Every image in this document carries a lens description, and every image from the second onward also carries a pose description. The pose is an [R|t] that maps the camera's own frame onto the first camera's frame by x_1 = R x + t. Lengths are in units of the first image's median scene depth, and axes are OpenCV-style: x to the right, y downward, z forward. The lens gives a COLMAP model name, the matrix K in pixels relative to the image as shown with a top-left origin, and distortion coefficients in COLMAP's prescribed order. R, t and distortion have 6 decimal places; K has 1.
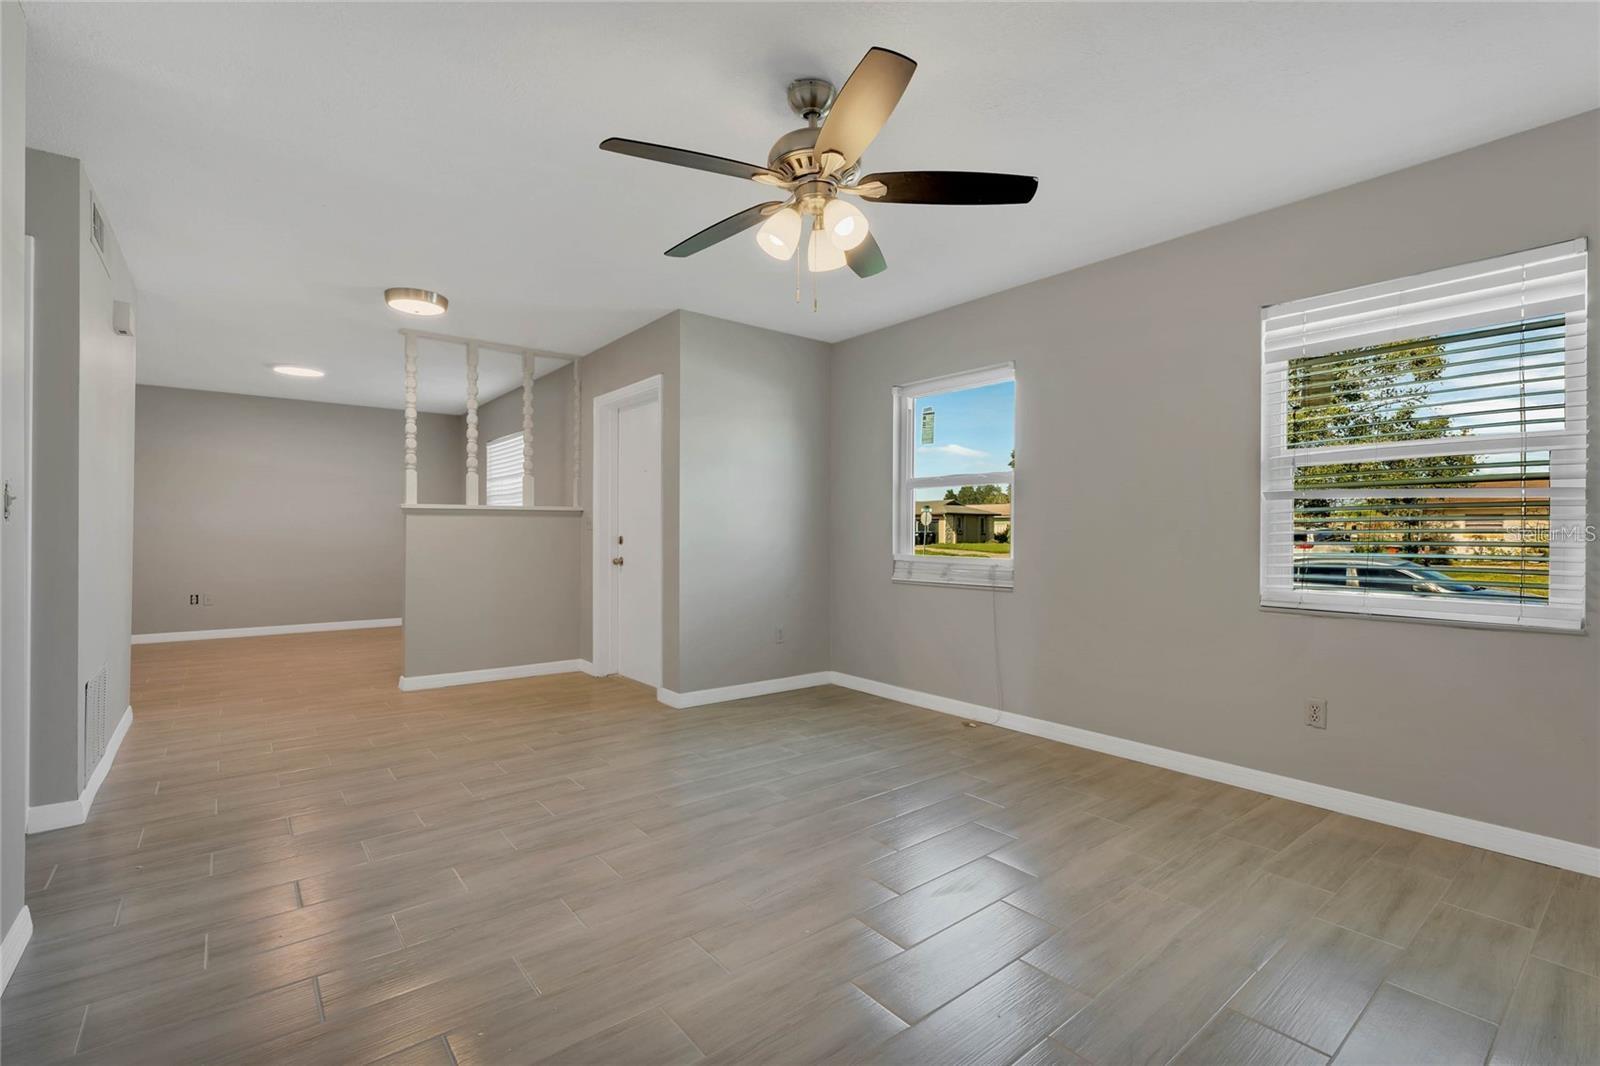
lens RADIAL K [[712.0, 0, 797.4], [0, 712.0, 532.0], [0, 0, 1]] dist [0.000311, 0.000032]
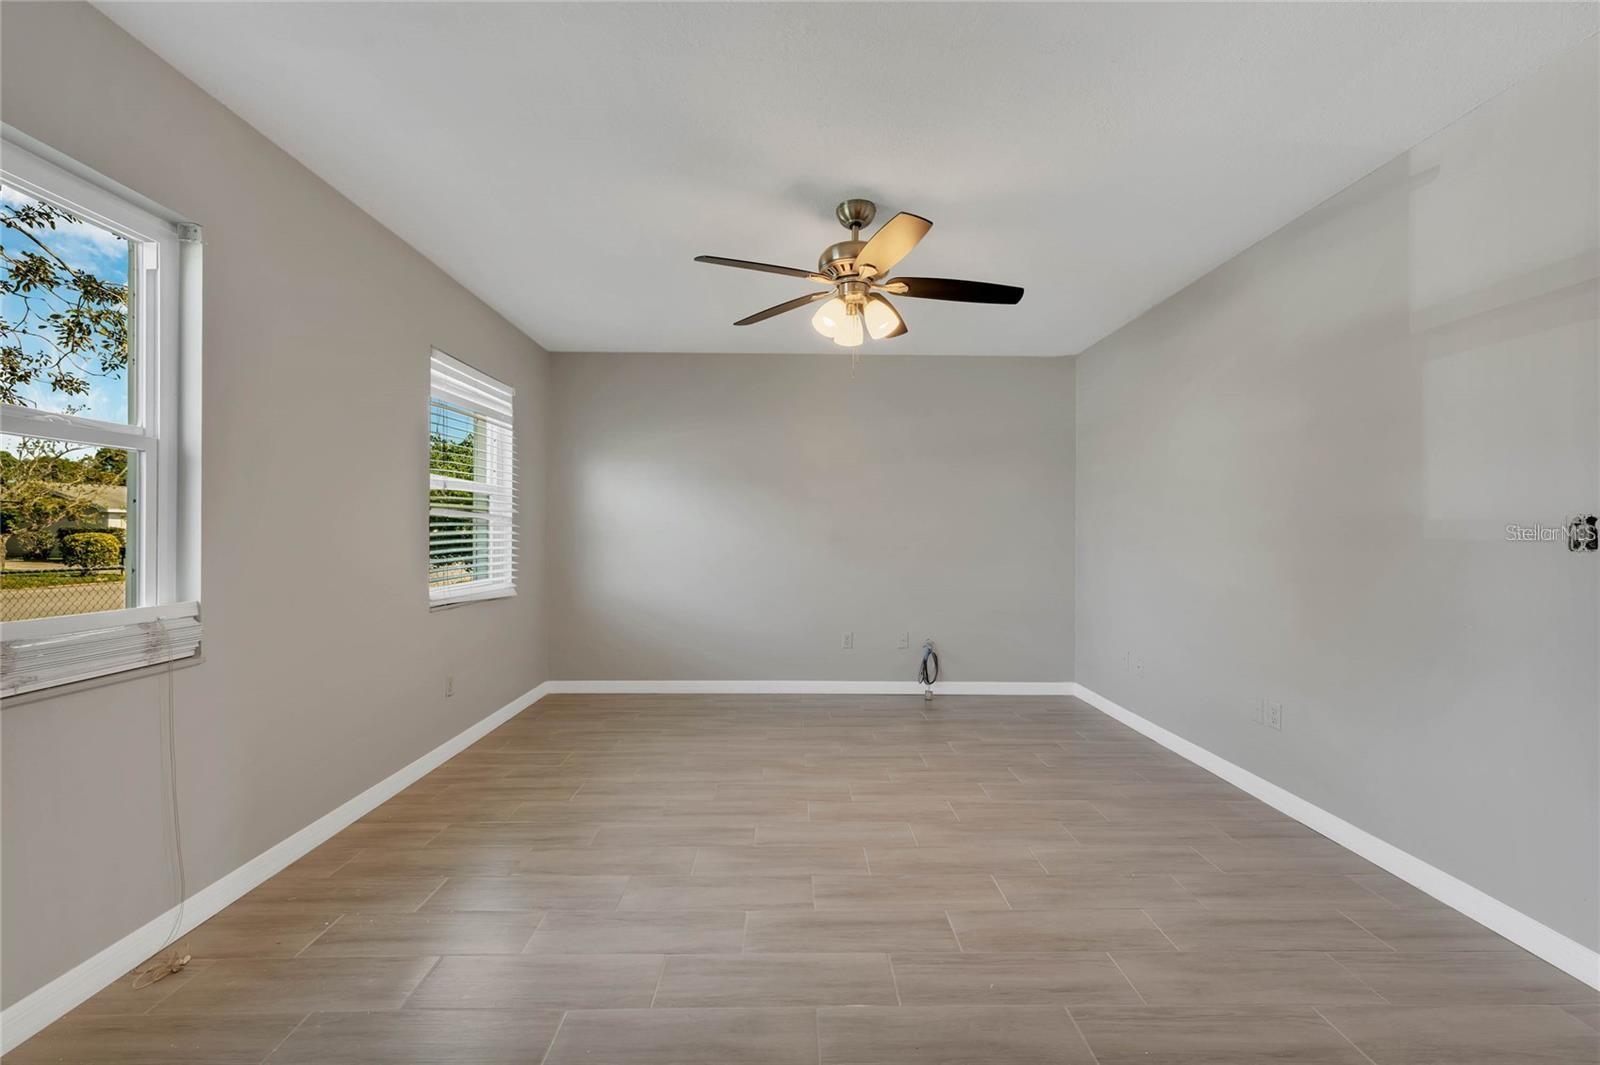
lens RADIAL K [[649.0, 0, 798.0], [0, 649.0, 533.2], [0, 0, 1]] dist [0.002018, -0.001005]
pose [[-0.789668, -0.001255, 0.613533, -0.522821], [-0.003921, 0.999988, -0.003002, -0.020883], [-0.613522, -0.004776, -0.789663, 1.653312]]
